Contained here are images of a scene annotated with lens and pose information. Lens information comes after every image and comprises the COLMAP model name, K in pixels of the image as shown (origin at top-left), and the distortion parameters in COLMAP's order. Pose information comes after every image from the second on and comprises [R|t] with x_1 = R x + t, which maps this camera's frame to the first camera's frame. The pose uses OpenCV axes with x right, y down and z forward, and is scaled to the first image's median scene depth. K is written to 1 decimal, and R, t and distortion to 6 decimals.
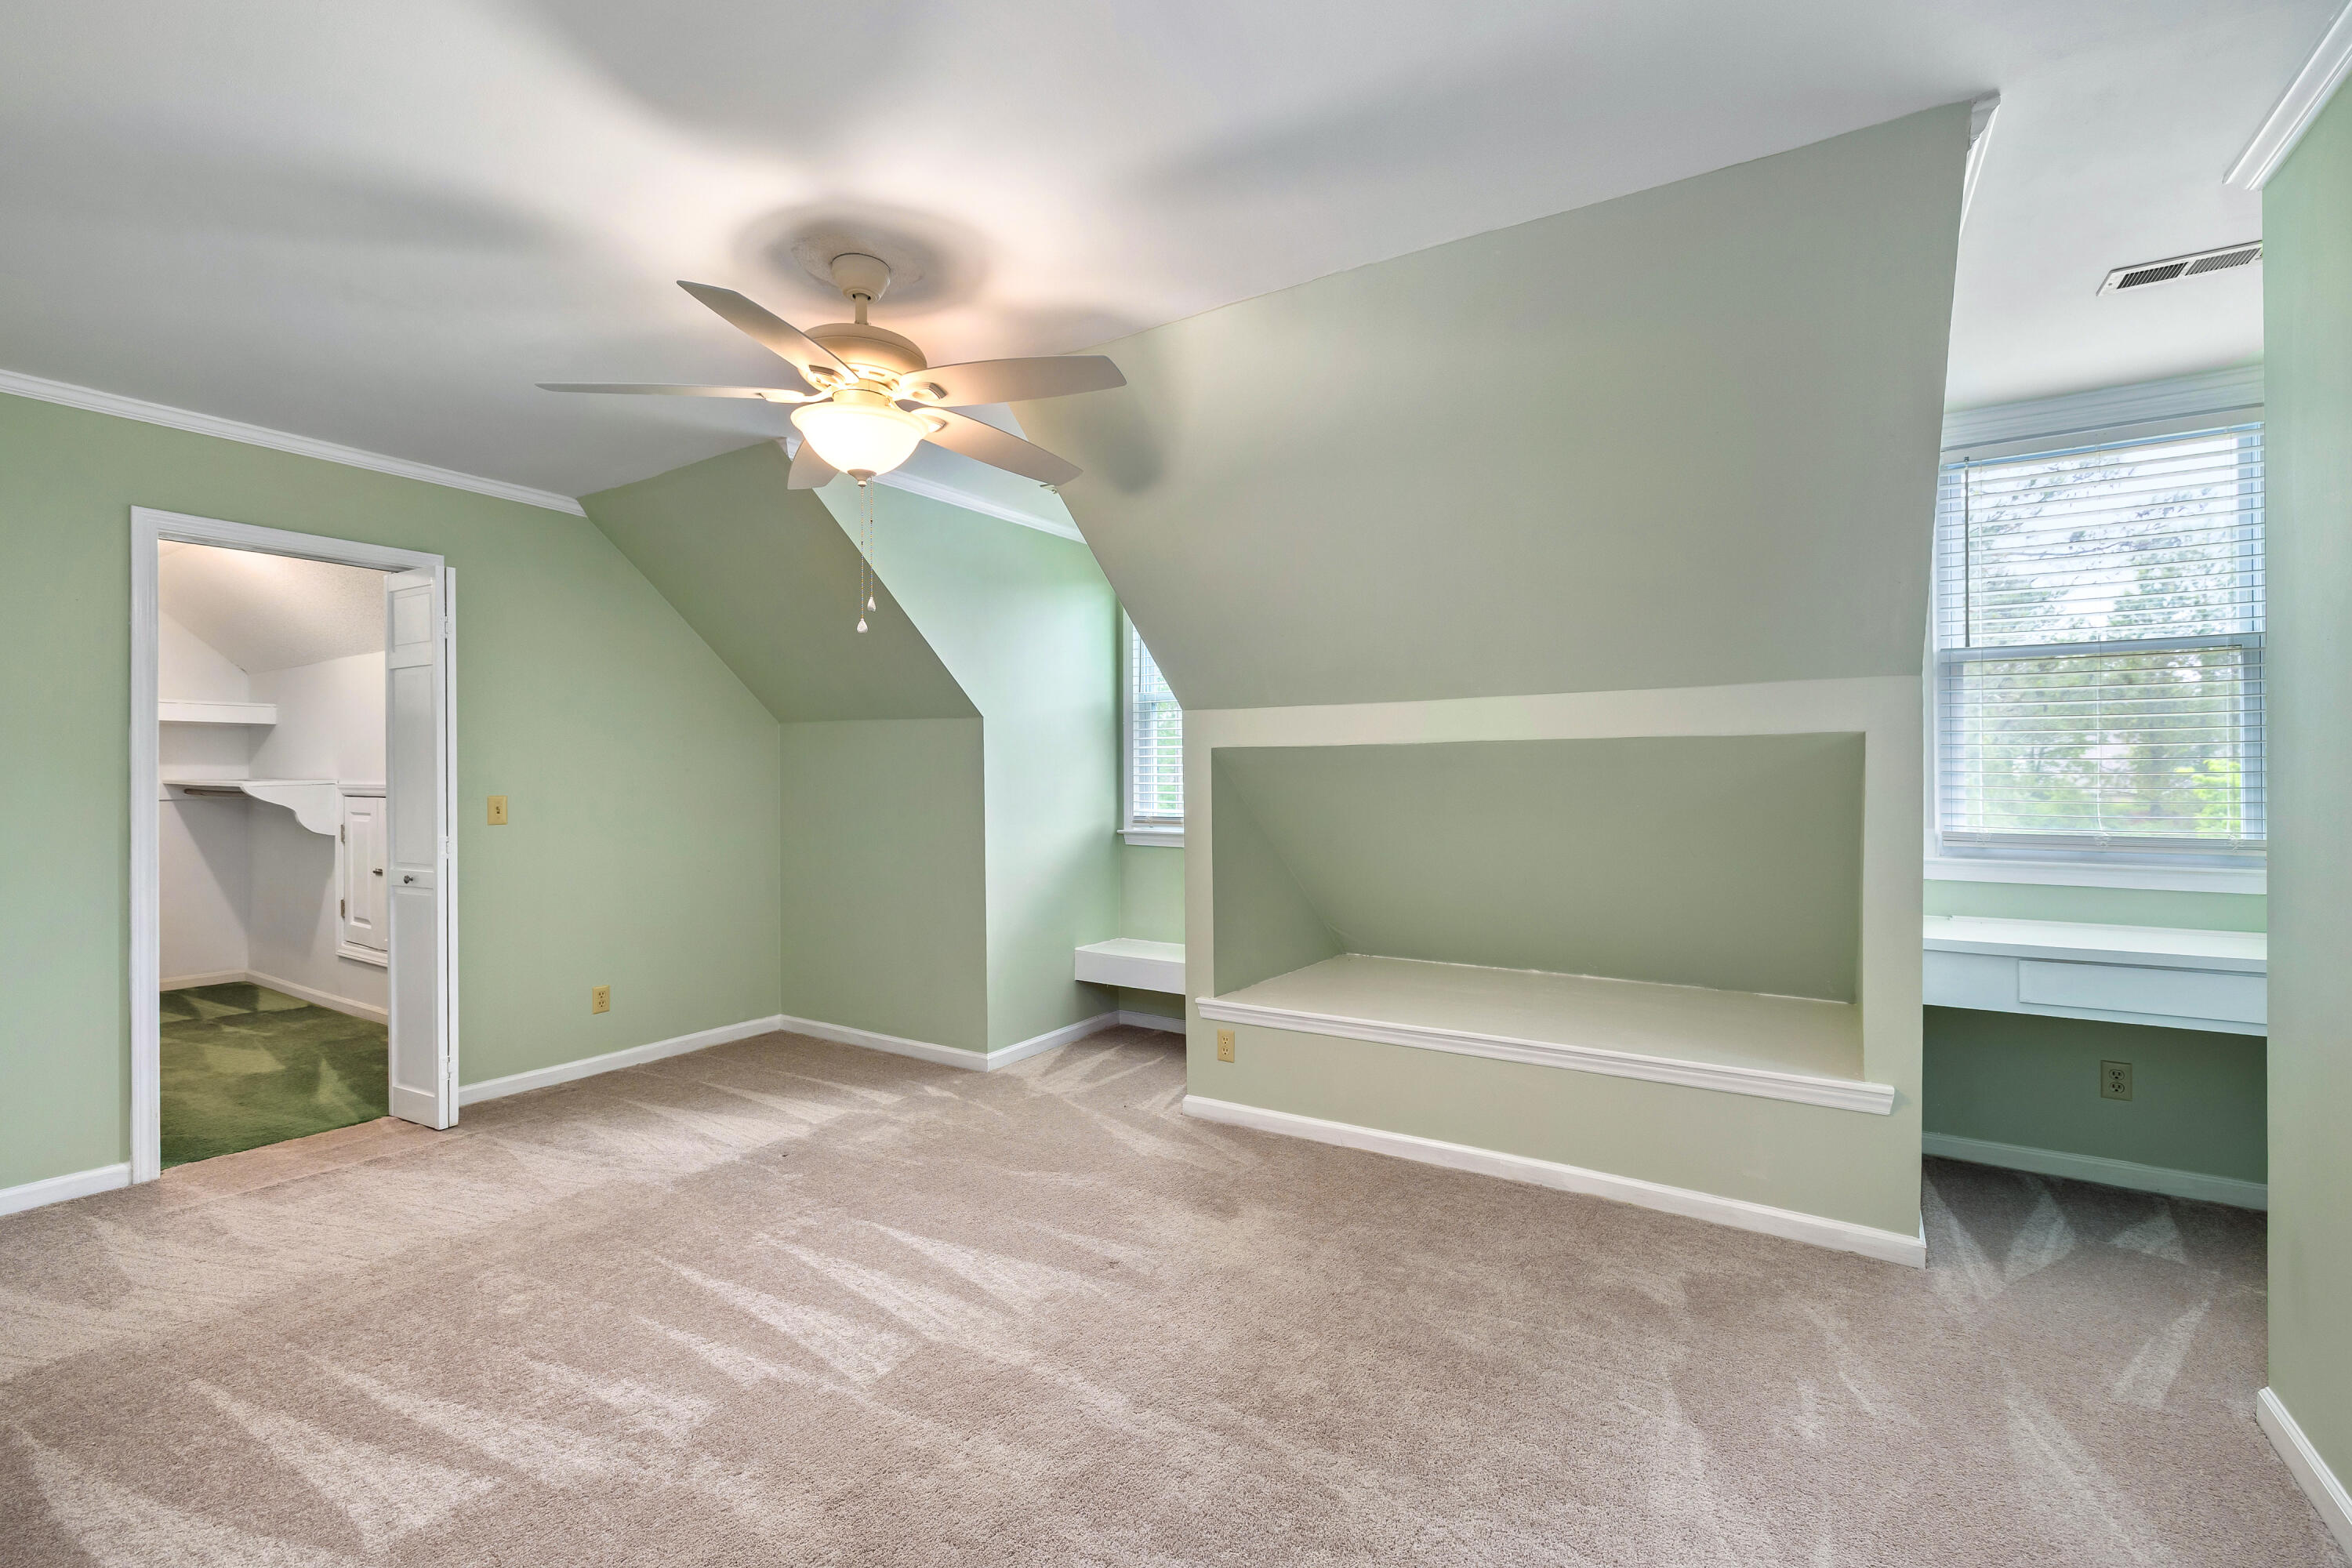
lens RADIAL K [[1012.7, 0, 1177.3], [0, 1012.7, 788.7], [0, 0, 1]] dist [-0.002122, -0.000040]
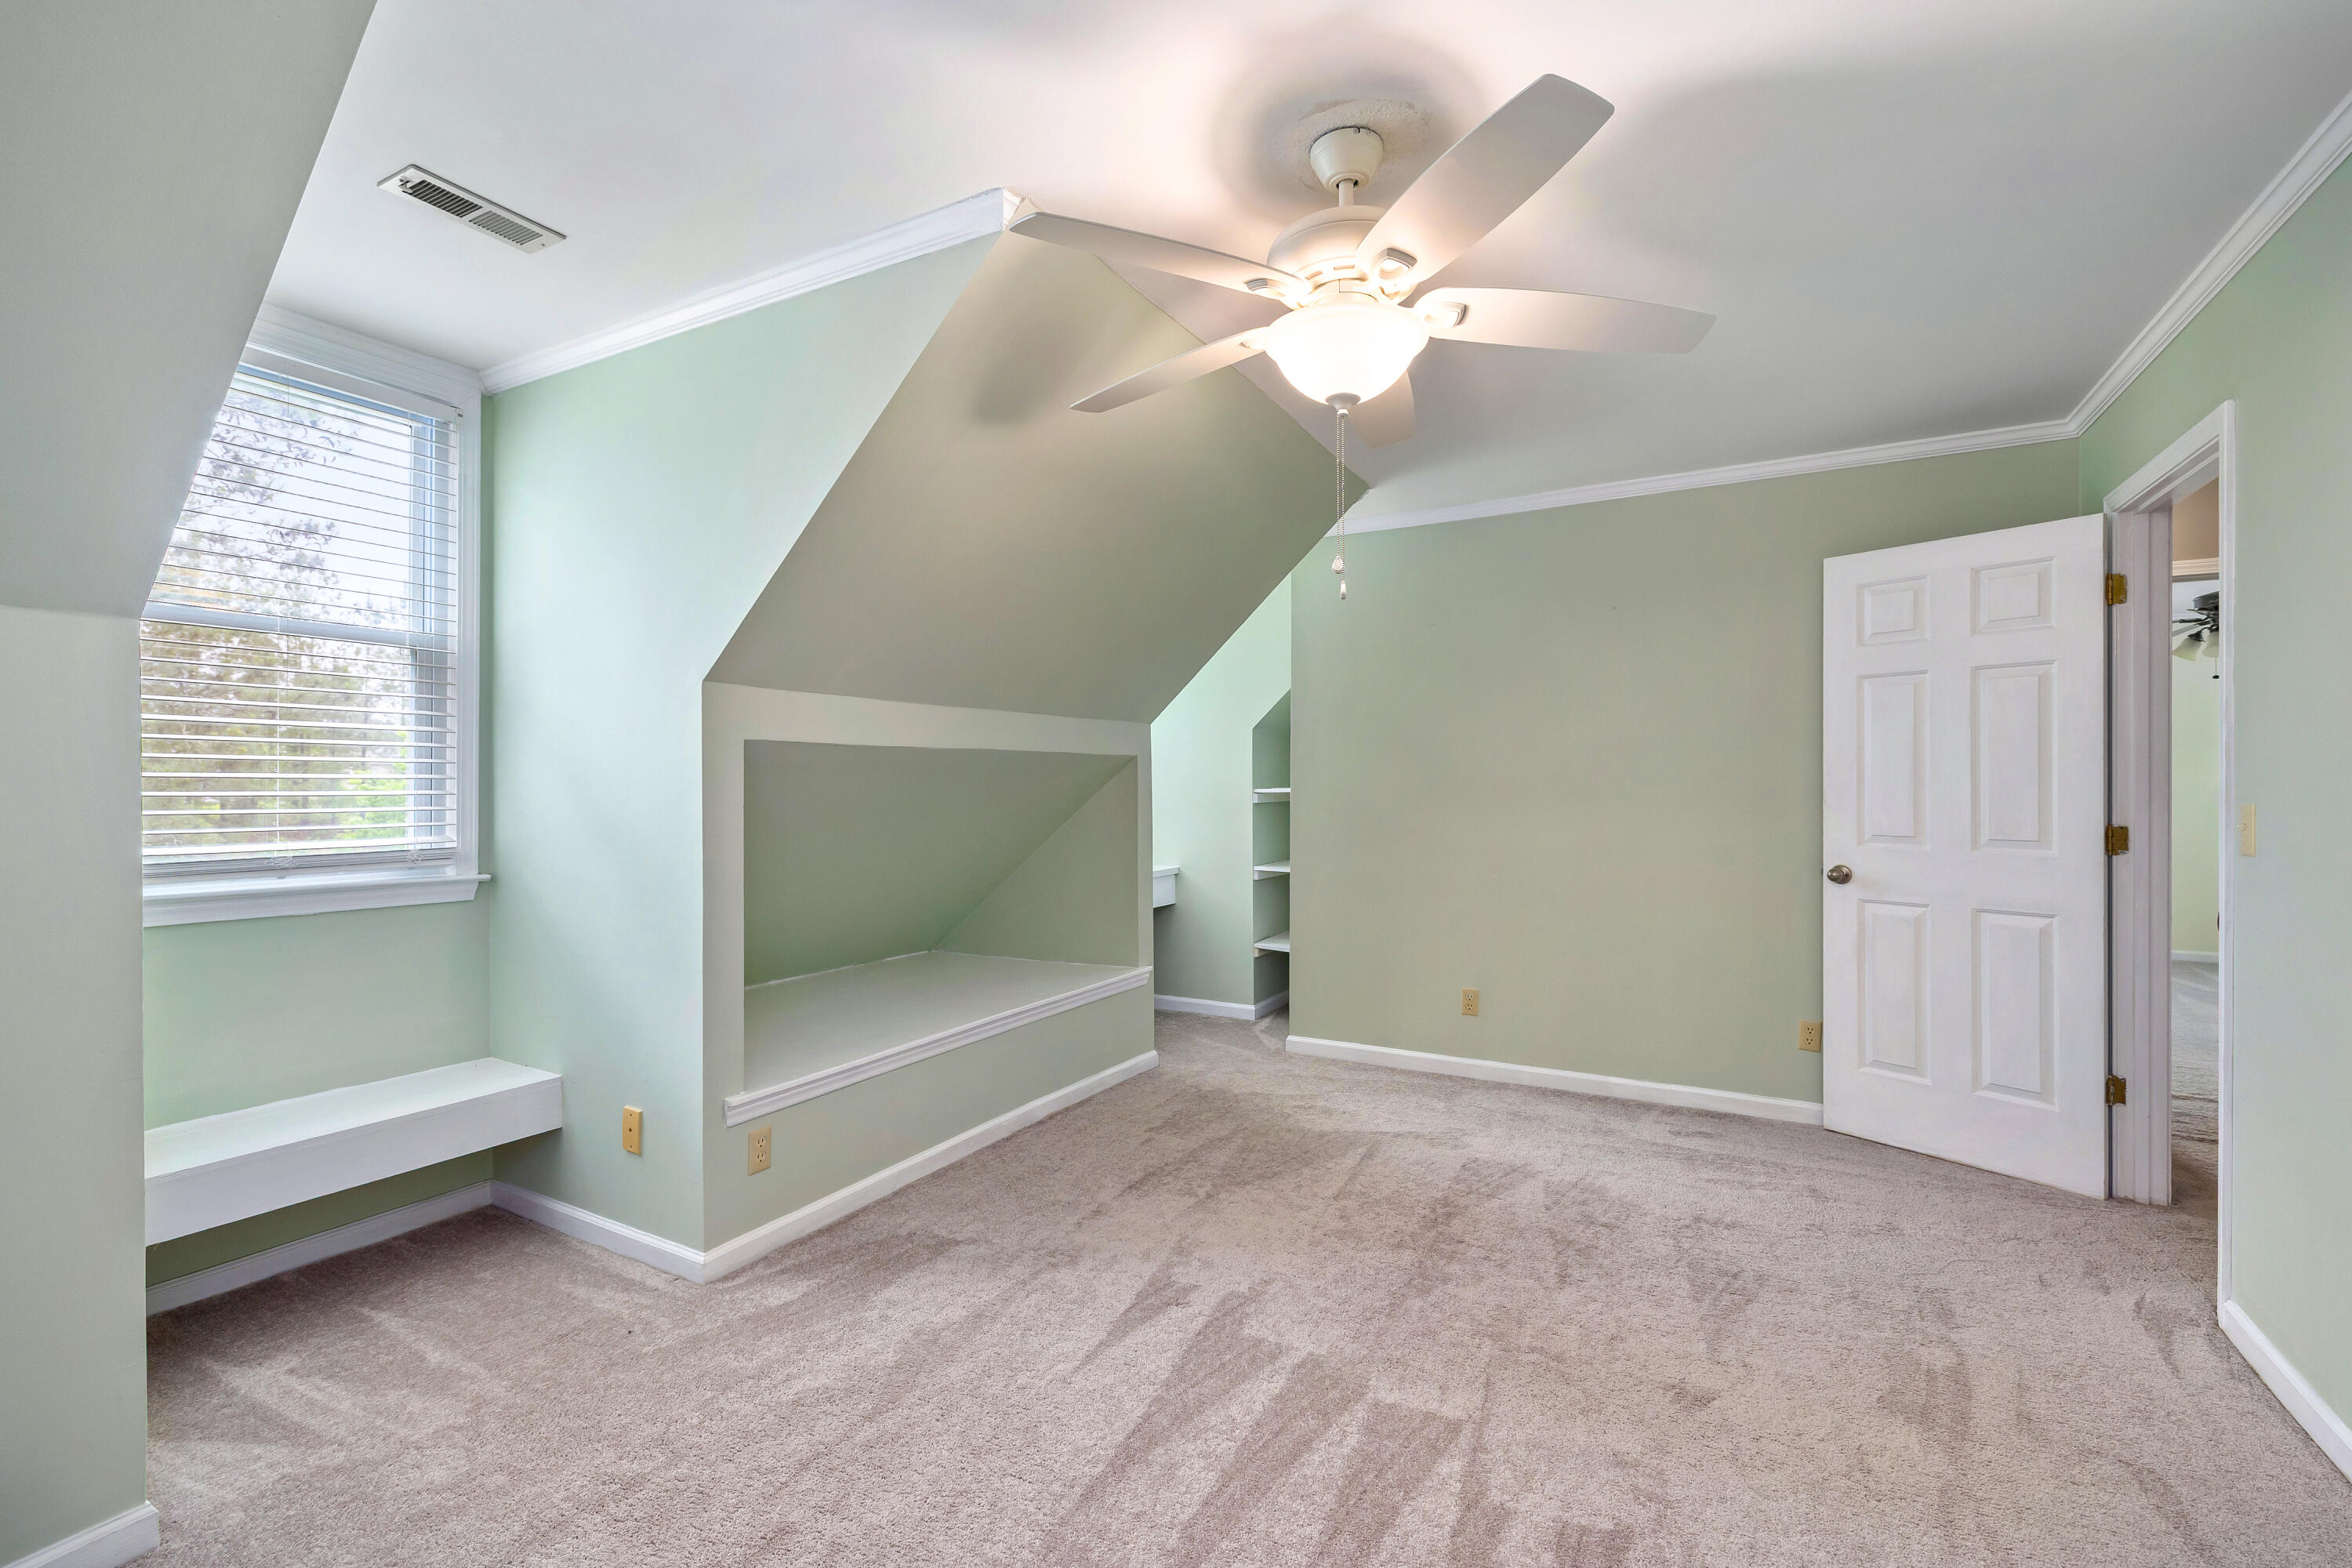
lens RADIAL K [[1012.7, 0, 1179.4], [0, 1012.7, 782.8], [0, 0, 1]] dist [-0.002122, -0.000040]
pose [[-0.075300, -0.005106, 0.997148, -0.691783], [-0.002817, 0.999984, 0.004907, -0.014704], [-0.997157, -0.002440, -0.075313, 0.754402]]
